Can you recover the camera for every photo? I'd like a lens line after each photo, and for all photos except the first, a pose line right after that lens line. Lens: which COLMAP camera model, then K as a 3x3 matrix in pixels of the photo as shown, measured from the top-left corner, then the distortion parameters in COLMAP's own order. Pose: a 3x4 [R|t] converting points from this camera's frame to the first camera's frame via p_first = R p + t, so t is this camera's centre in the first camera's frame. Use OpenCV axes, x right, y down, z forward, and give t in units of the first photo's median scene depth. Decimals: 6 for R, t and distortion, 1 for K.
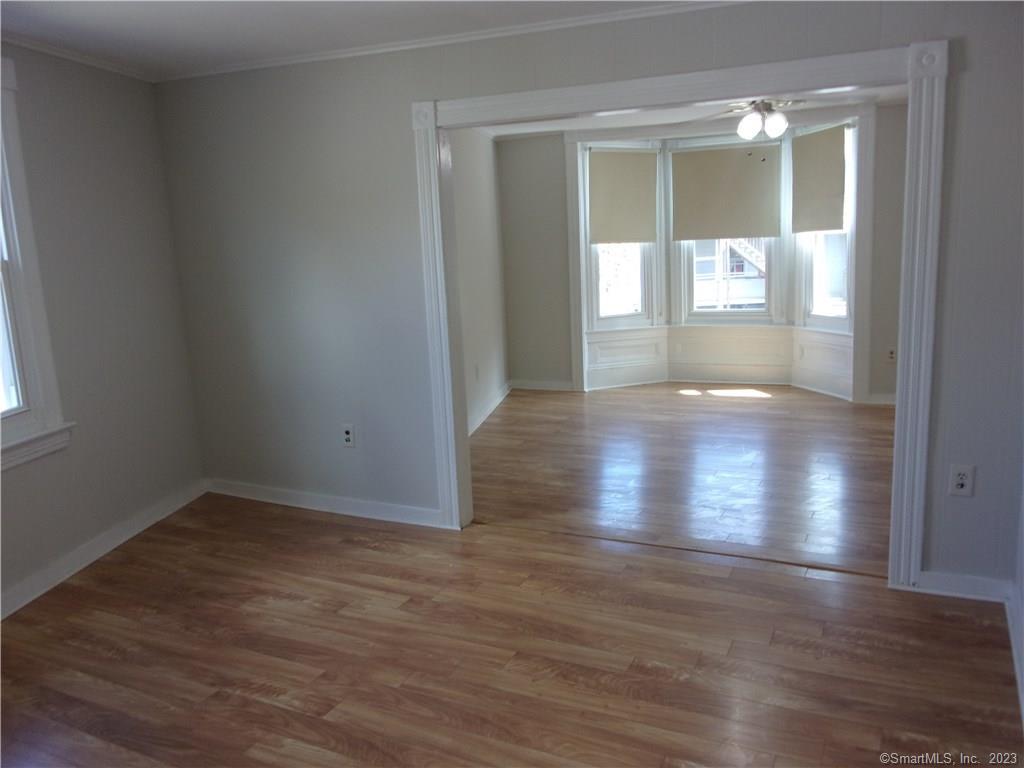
lens RADIAL K [[847.9, 0, 512.0], [0, 847.9, 384.0], [0, 0, 1]] dist [0.018265, -0.045717]
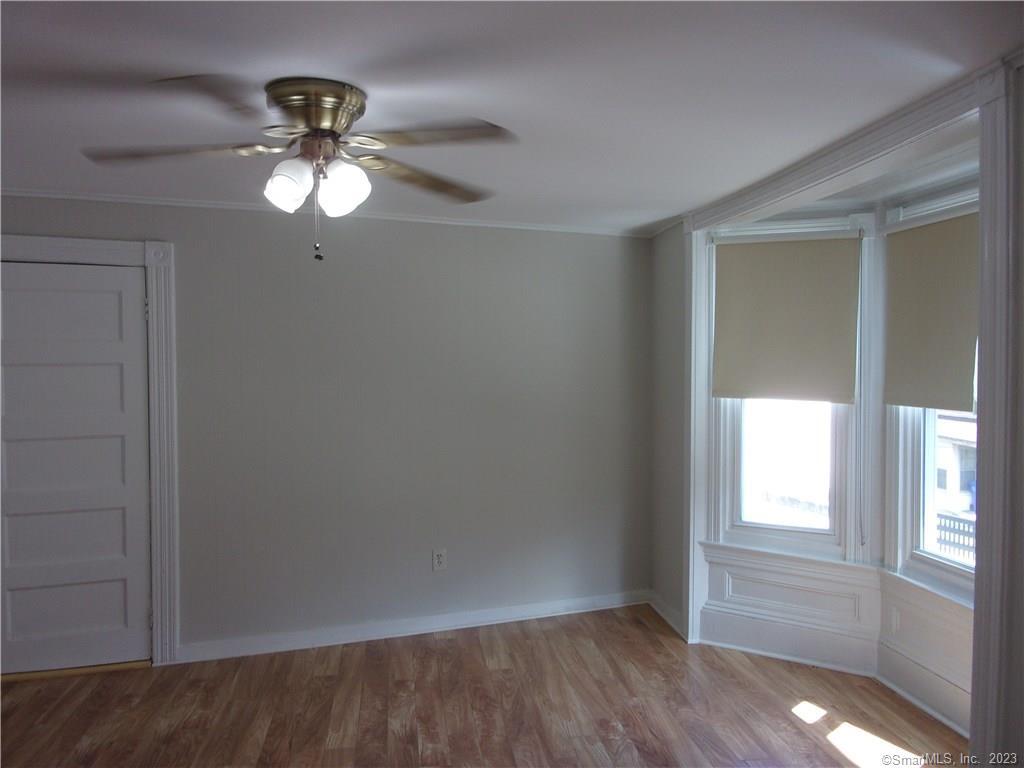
lens RADIAL K [[847.9, 0, 512.0], [0, 847.9, 384.0], [0, 0, 1]] dist [0.018265, -0.045717]
pose [[0.554493, 0.073699, -0.828918, 0.508792], [-0.188438, 0.981318, -0.038804, -0.124071], [0.810573, 0.177717, 0.558022, 0.554284]]
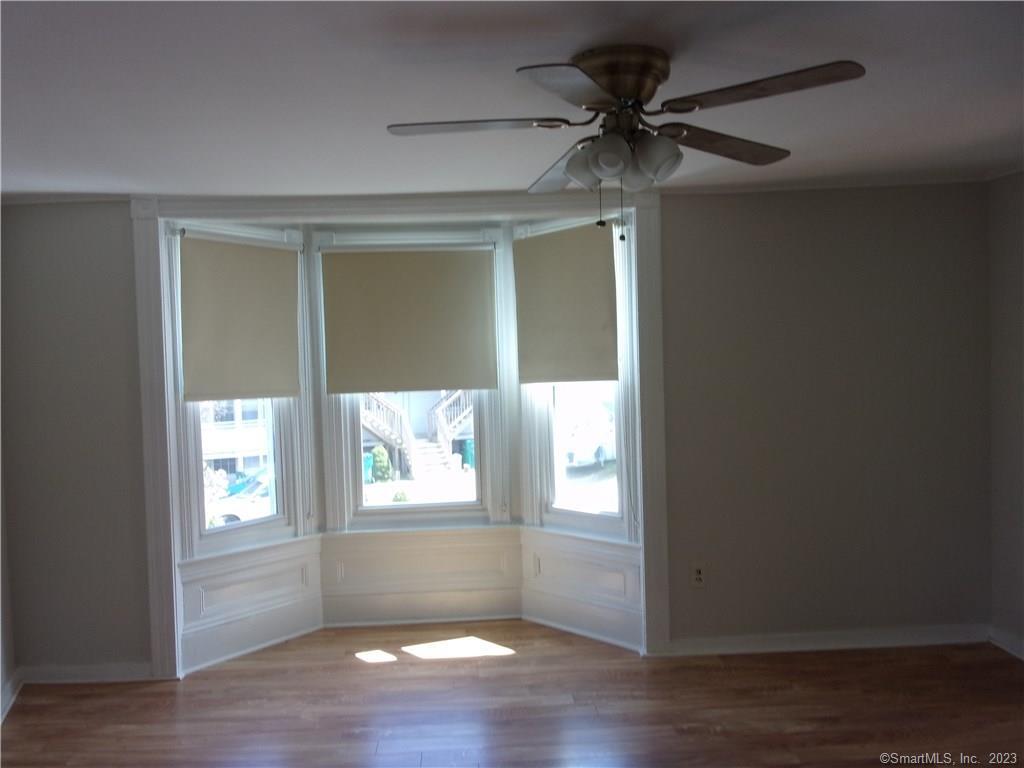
lens RADIAL K [[876.9, 0, 512.0], [0, 876.9, 384.0], [0, 0, 1]] dist [0.011863, -0.003054]
pose [[0.880670, 0.002907, 0.473721, 0.009870], [0.073710, 0.986962, -0.143087, -0.079888], [-0.467960, 0.160930, 0.868973, 0.410204]]
